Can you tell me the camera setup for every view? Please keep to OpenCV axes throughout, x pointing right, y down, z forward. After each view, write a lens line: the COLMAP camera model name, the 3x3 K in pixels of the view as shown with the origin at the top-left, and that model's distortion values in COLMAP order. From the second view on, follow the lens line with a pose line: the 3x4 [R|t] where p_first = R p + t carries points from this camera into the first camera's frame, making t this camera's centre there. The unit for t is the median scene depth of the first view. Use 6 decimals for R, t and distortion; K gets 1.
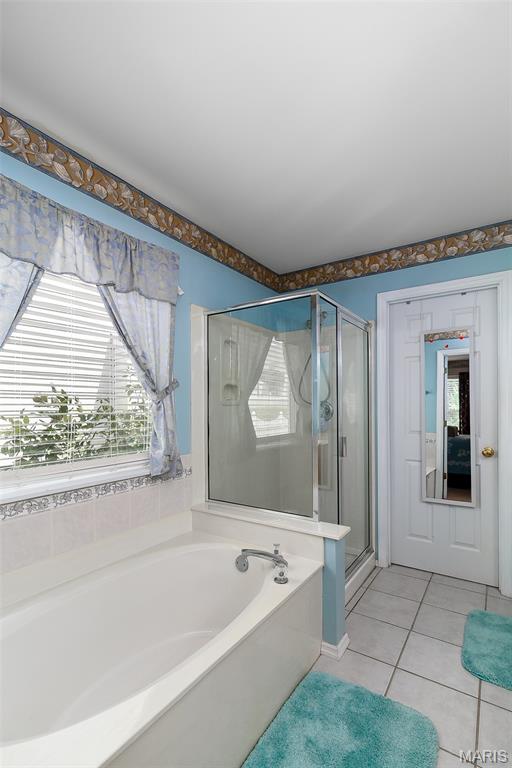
lens RADIAL K [[360.3, 0, 255.8], [0, 360.3, 407.2], [0, 0, 1]] dist [0.003286, 0.000935]
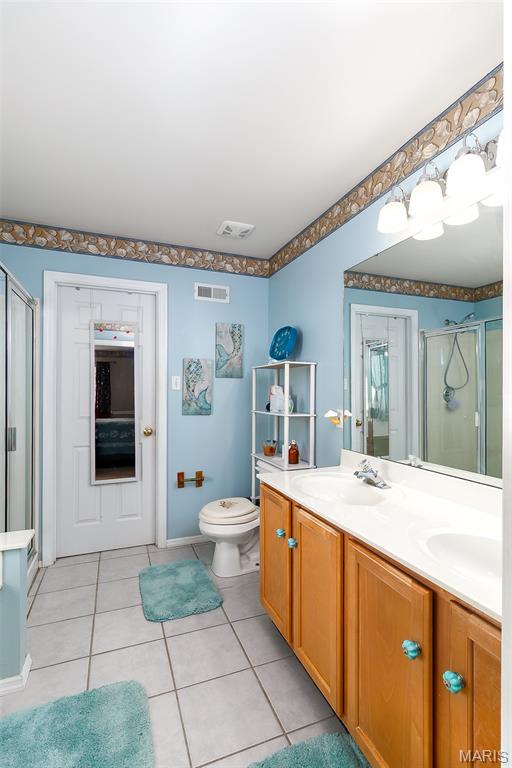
lens RADIAL K [[353.7, 0, 247.3], [0, 353.7, 391.0], [0, 0, 1]] dist [0.000264, -0.000083]
pose [[0.579596, 0.012471, 0.814809, -0.112539], [-0.003673, 0.999913, -0.012691, 0.004507], [-0.814896, 0.004363, 0.579591, 0.061521]]
